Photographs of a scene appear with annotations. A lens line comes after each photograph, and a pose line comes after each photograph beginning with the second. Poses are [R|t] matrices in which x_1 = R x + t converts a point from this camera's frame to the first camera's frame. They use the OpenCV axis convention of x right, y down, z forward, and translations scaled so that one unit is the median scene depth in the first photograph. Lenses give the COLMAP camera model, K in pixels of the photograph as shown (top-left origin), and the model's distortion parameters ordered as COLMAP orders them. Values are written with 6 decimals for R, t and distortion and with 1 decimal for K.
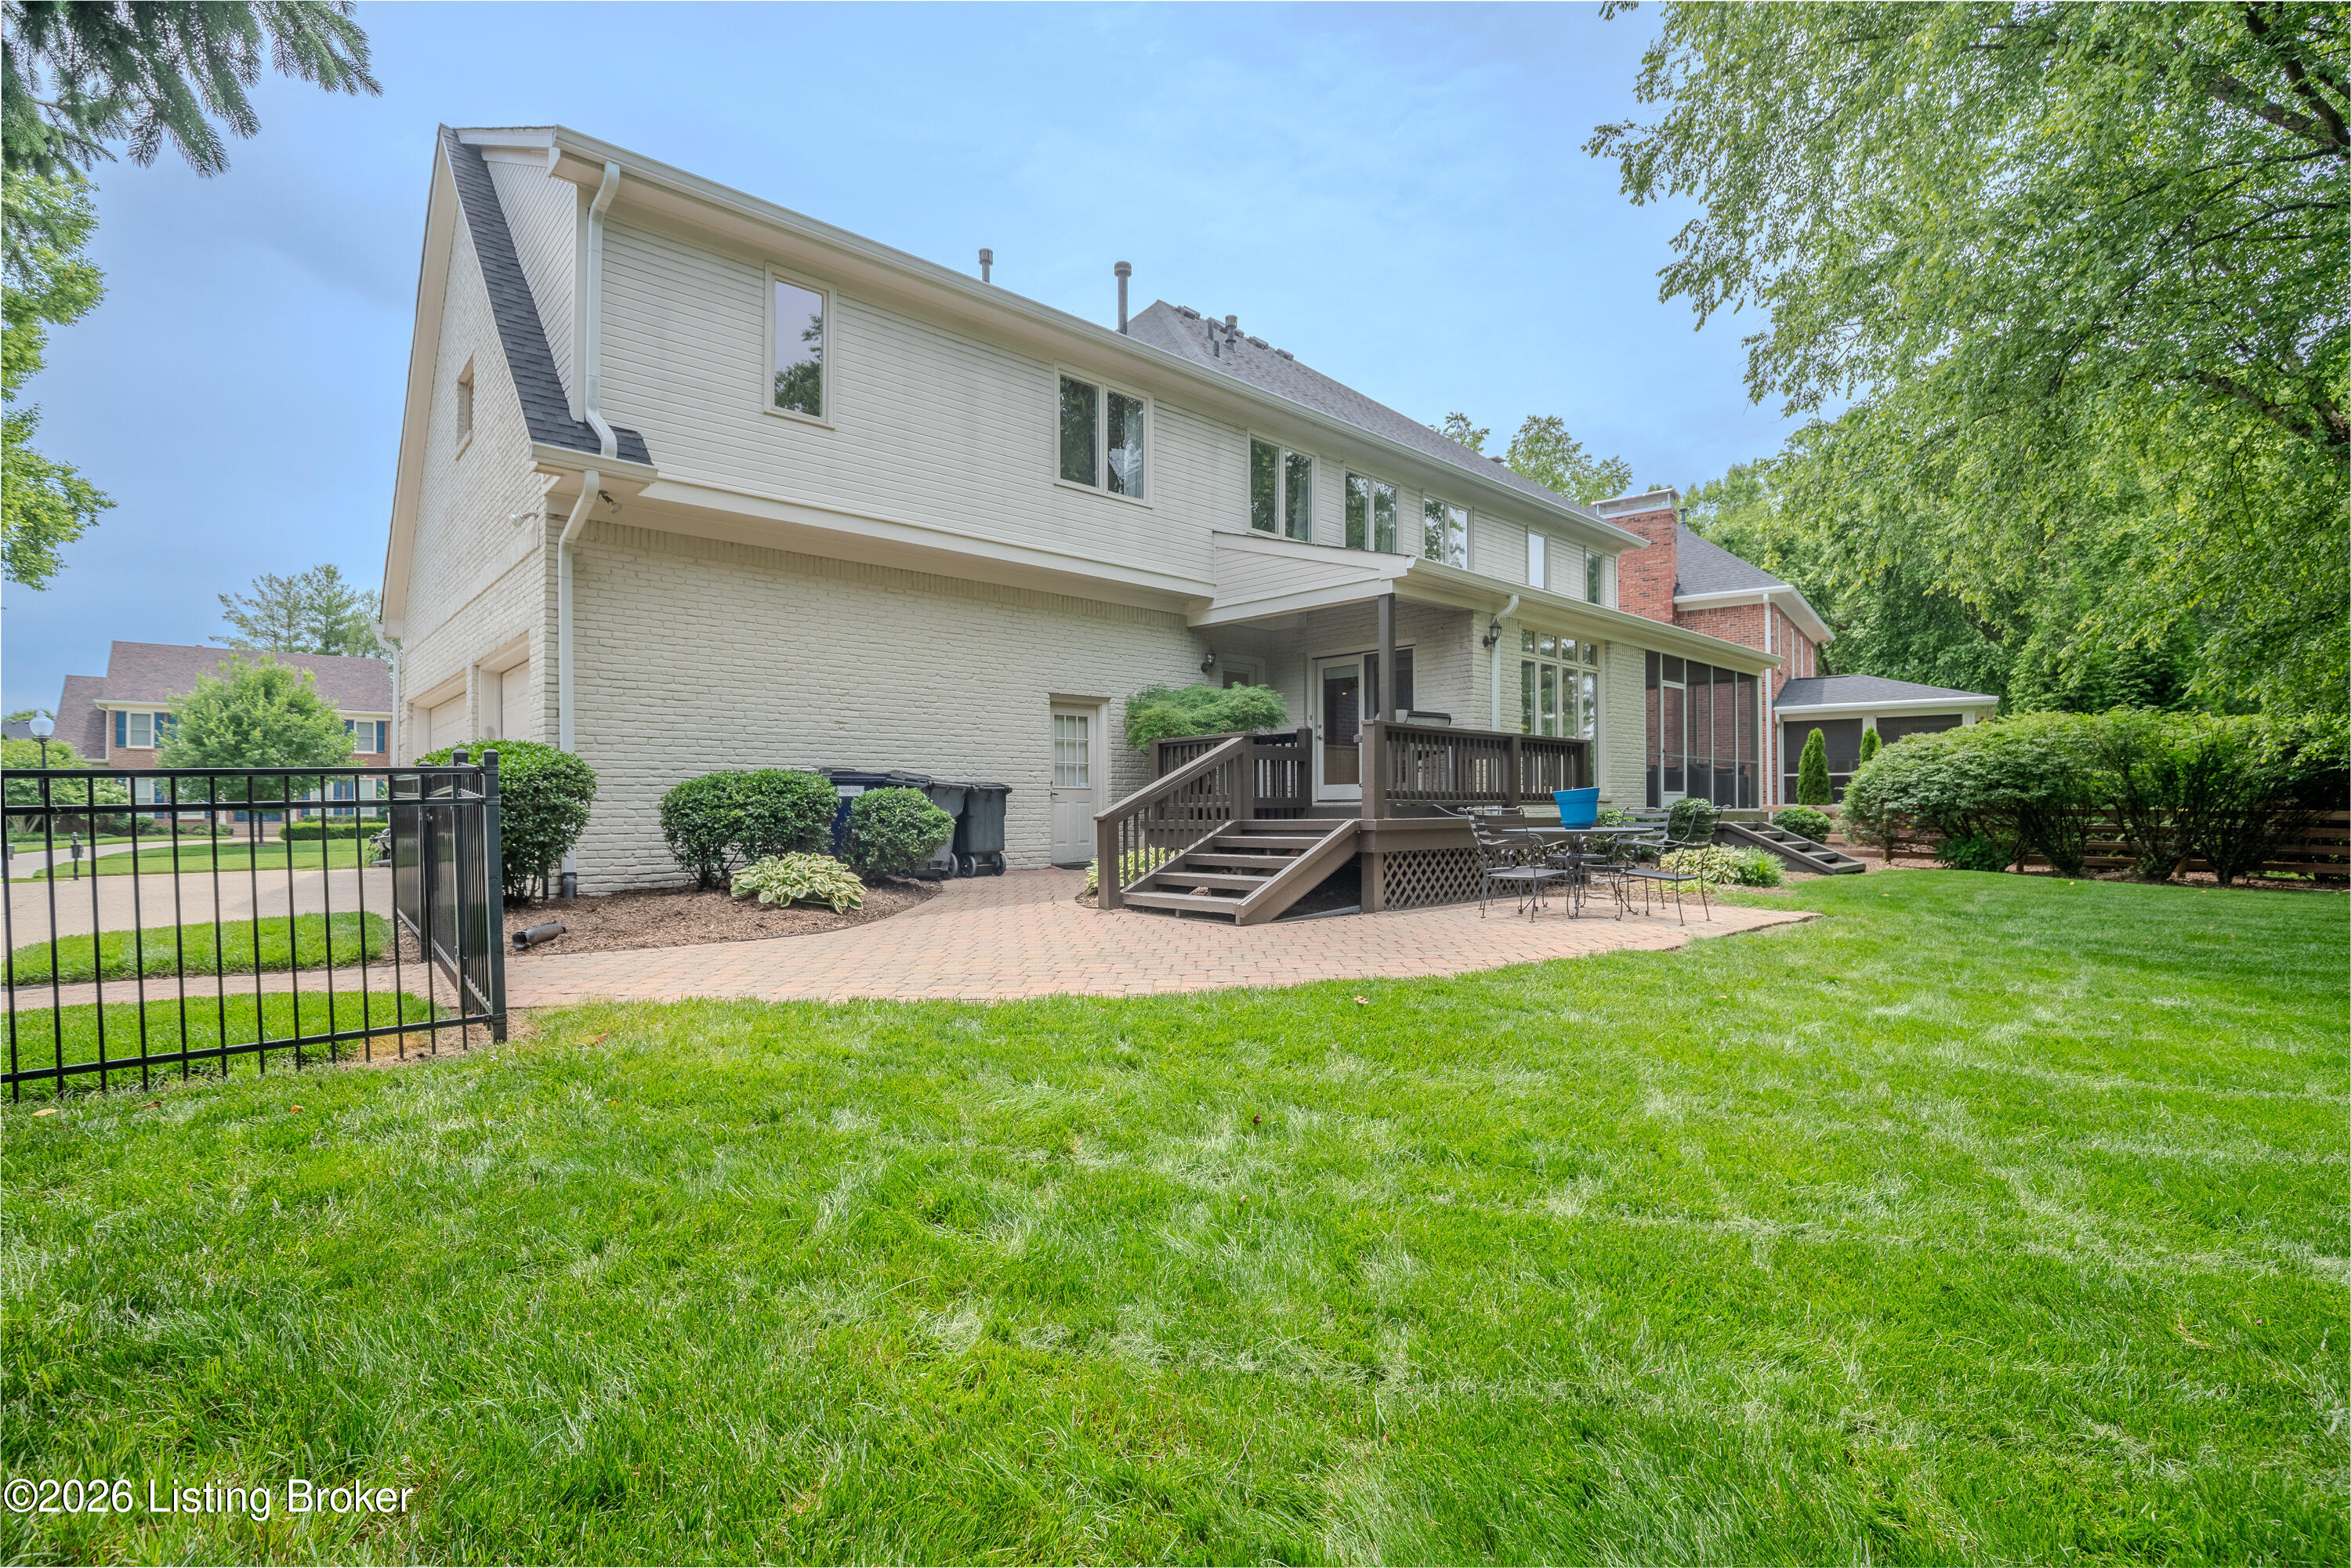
lens RADIAL K [[1084.8, 0, 1178.3], [0, 1084.8, 798.2], [0, 0, 1]] dist [-0.017573, 0.001252]
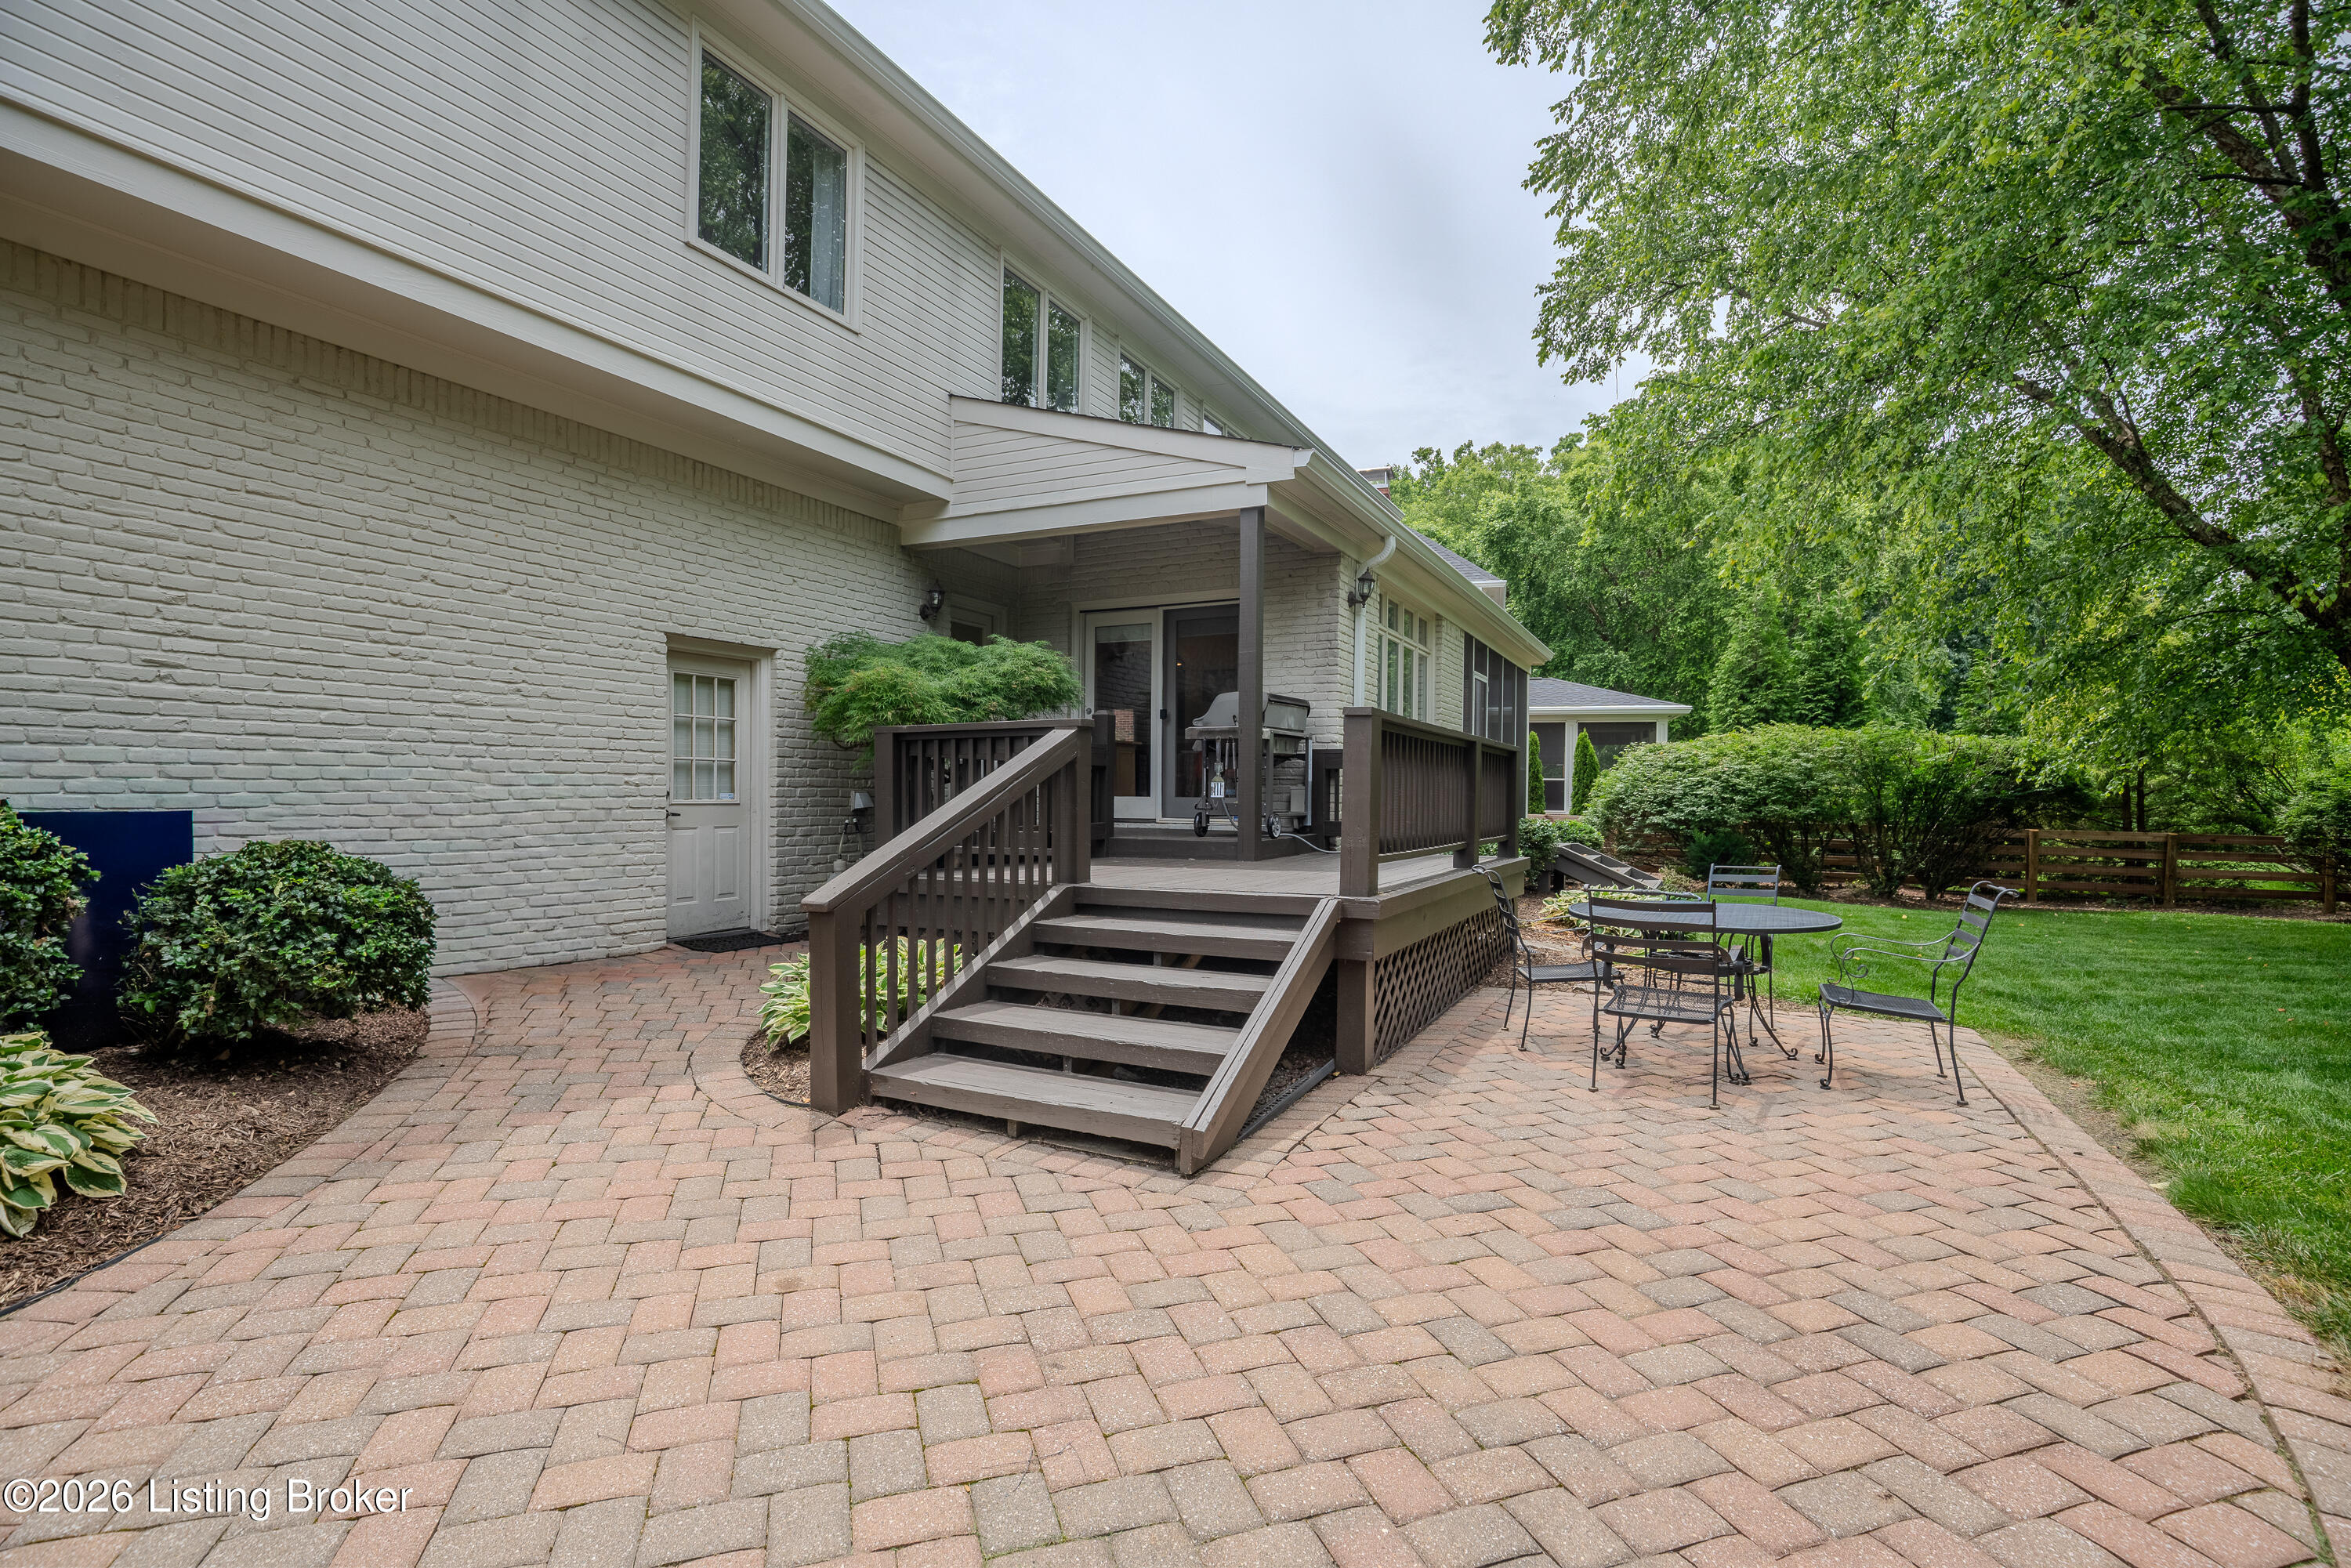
lens RADIAL K [[1073.6, 0, 1165.2], [0, 1073.6, 799.8], [0, 0, 1]] dist [-0.019804, 0.001128]
pose [[0.939517, 0.011022, 0.342326, -0.060295], [-0.017736, 0.999707, 0.016488, -0.023484], [-0.342044, -0.021562, 0.939437, 0.368625]]
